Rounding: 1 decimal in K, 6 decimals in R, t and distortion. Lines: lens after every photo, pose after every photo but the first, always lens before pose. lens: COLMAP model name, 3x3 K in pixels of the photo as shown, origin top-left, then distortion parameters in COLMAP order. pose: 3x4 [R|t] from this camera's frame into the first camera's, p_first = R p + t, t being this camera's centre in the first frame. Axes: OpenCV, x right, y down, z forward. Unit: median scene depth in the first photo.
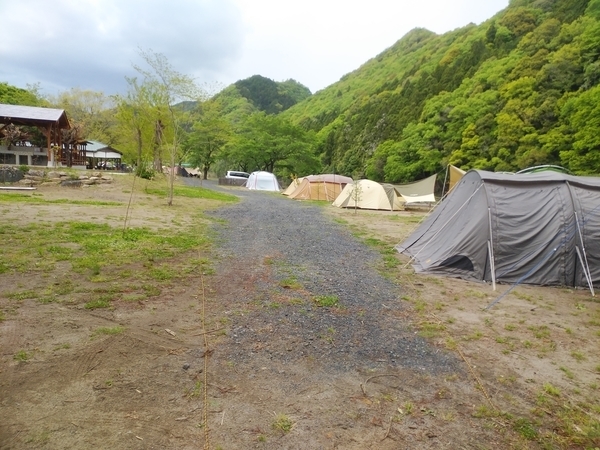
lens RADIAL K [[431.8, 0, 300.0], [0, 431.8, 225.0], [0, 0, 1]] dist [-0.000075, -0.000358]
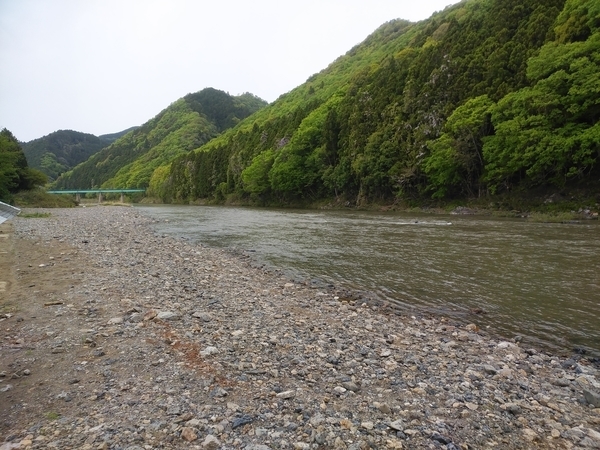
lens RADIAL K [[431.8, 0, 300.0], [0, 431.8, 225.0], [0, 0, 1]] dist [-0.000075, -0.000358]
pose [[0.994071, -0.065839, 0.086533, -0.012453], [0.070172, 0.996378, -0.048020, -0.013085], [-0.083058, 0.053807, 0.995091, 0.163111]]
